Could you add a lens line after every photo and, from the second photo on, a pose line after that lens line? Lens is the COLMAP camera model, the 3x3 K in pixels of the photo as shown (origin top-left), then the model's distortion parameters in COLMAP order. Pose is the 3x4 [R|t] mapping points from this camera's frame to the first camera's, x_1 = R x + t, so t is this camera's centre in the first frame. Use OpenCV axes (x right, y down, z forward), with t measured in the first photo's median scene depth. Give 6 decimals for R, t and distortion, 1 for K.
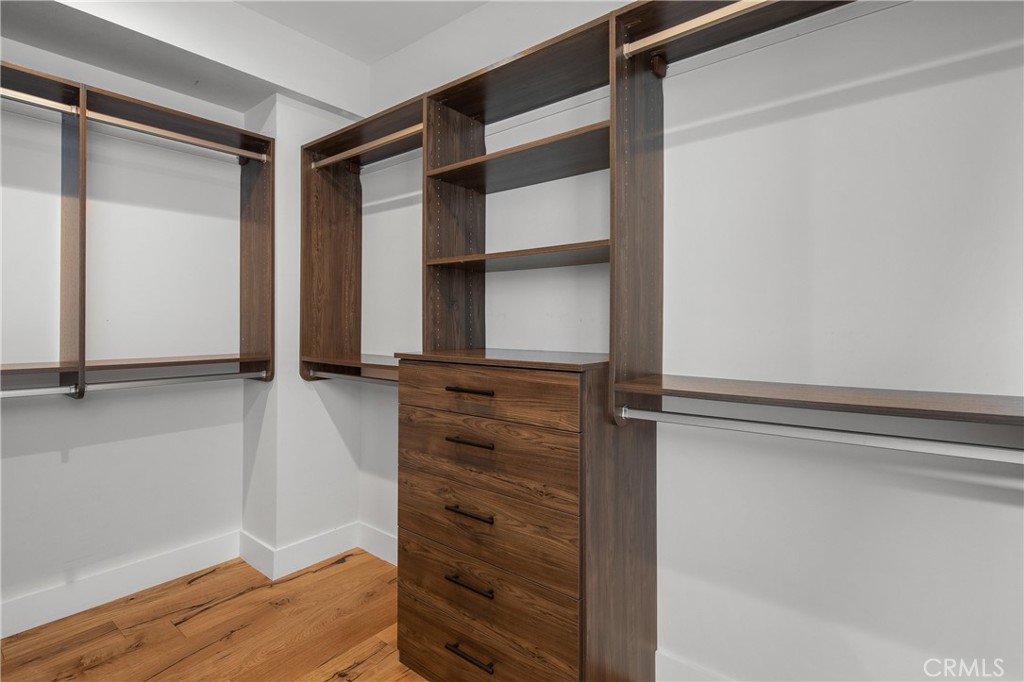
lens RADIAL K [[496.4, 0, 511.0], [0, 496.4, 353.0], [0, 0, 1]] dist [0.001282, 0.000205]
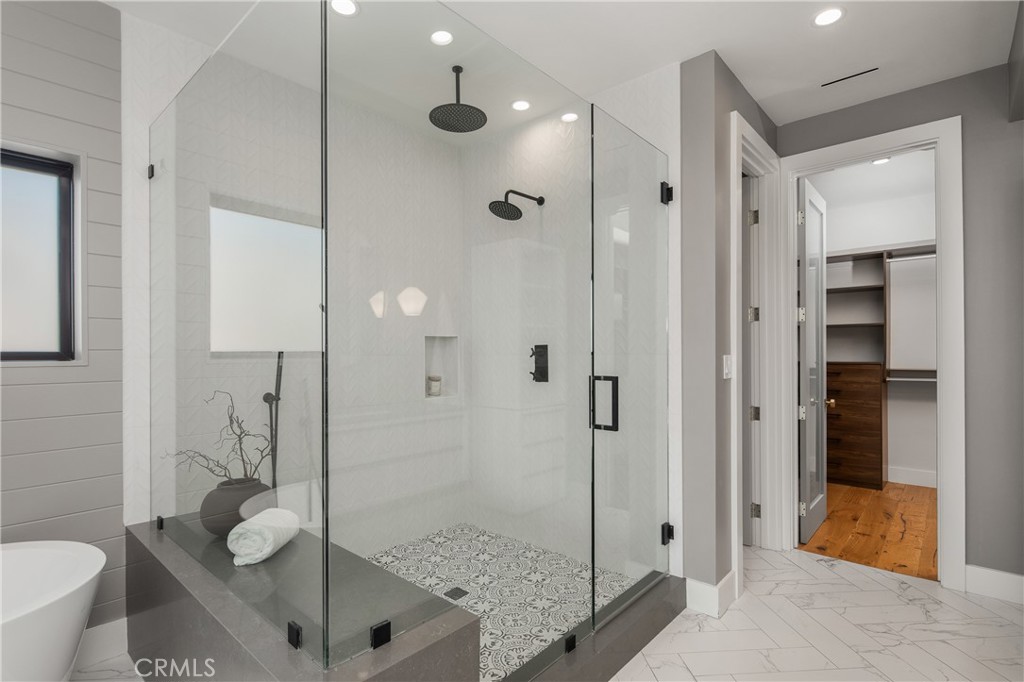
lens RADIAL K [[496.4, 0, 511.0], [0, 496.4, 353.0], [0, 0, 1]] dist [0.001282, 0.000205]
pose [[0.998724, 0.000123, -0.050495, -2.053885], [-0.003025, 0.998347, -0.057395, 0.145458], [0.050405, 0.057474, 0.997074, -2.349137]]
